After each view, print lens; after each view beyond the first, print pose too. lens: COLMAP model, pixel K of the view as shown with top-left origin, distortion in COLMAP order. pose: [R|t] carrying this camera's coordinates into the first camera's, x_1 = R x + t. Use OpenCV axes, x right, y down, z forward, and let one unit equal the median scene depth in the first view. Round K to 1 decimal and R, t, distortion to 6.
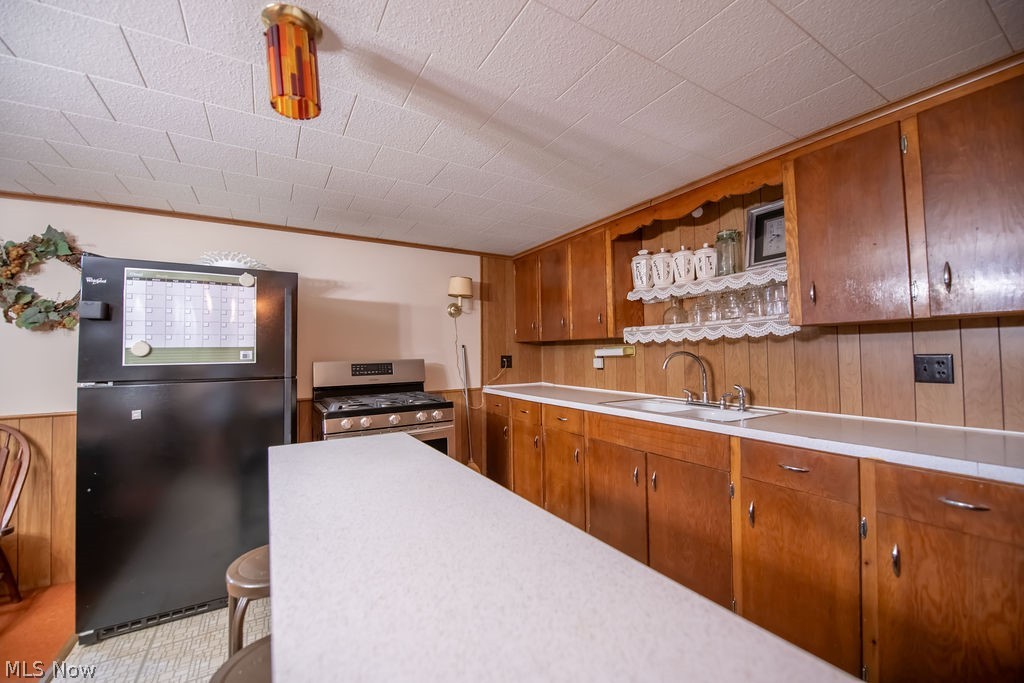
lens RADIAL K [[405.0, 0, 517.2], [0, 405.0, 335.5], [0, 0, 1]] dist [-0.015888, -0.002671]
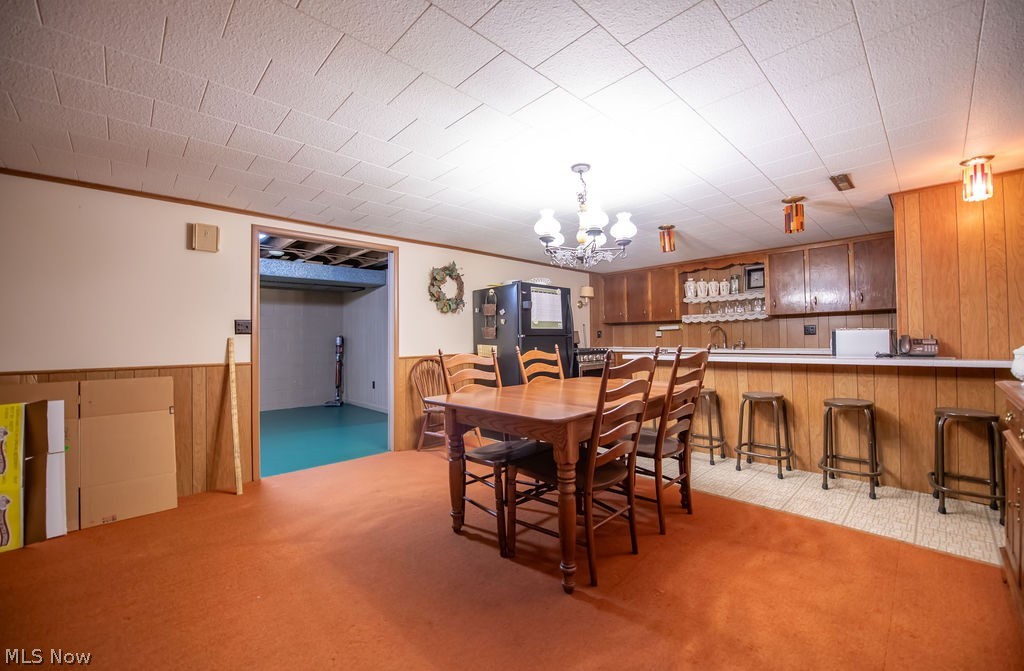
lens RADIAL K [[411.7, 0, 514.9], [0, 411.7, 331.8], [0, 0, 1]] dist [-0.019291, -0.000517]
pose [[0.975823, 0.003505, 0.218532, -1.244250], [-0.007434, 0.999825, 0.017159, 0.041710], [-0.218434, -0.018369, 0.975679, -1.049001]]
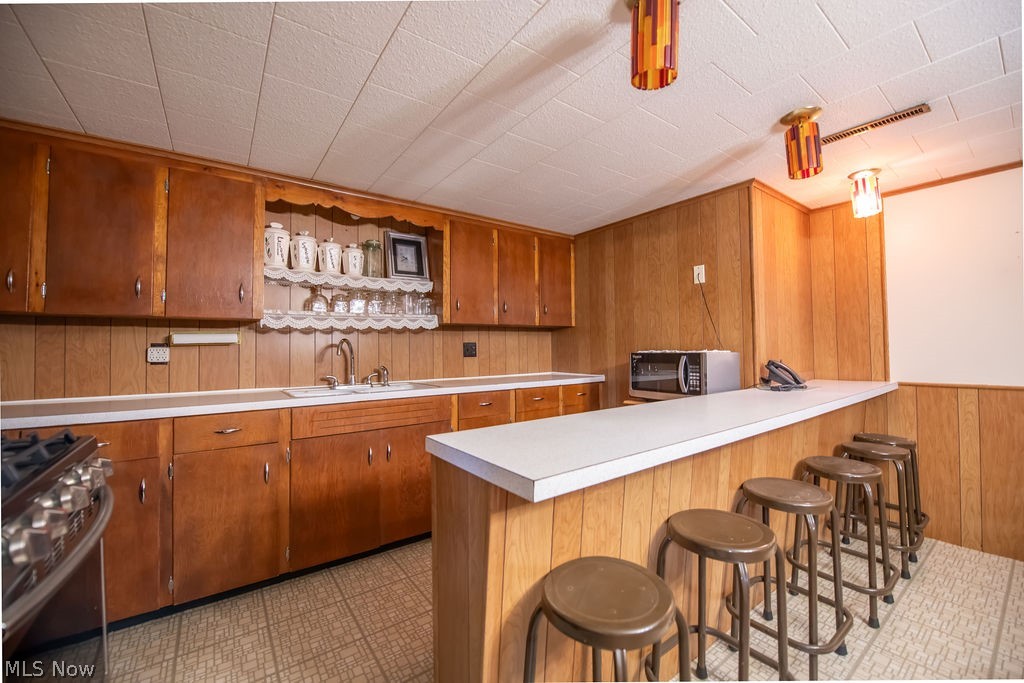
lens RADIAL K [[405.0, 0, 518.1], [0, 405.0, 339.4], [0, 0, 1]] dist [-0.015888, -0.002671]
pose [[-0.089485, 0.031328, 0.995495, -0.716108], [-0.030286, 0.998957, -0.034160, 0.066111], [-0.995528, -0.033207, -0.088443, 0.655051]]
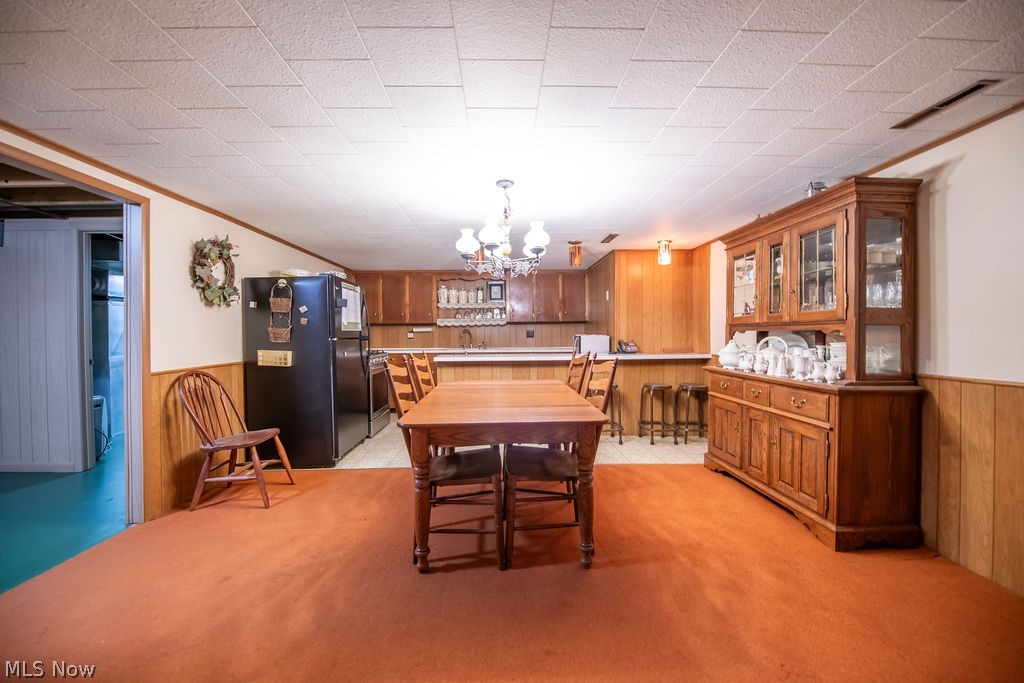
lens RADIAL K [[405.0, 0, 513.4], [0, 405.0, 336.8], [0, 0, 1]] dist [-0.015888, -0.002671]
pose [[0.492599, 0.001894, 0.870255, -1.813055], [-0.034439, 0.999257, 0.017320, 0.032972], [-0.869575, -0.038503, 0.492298, -0.606179]]
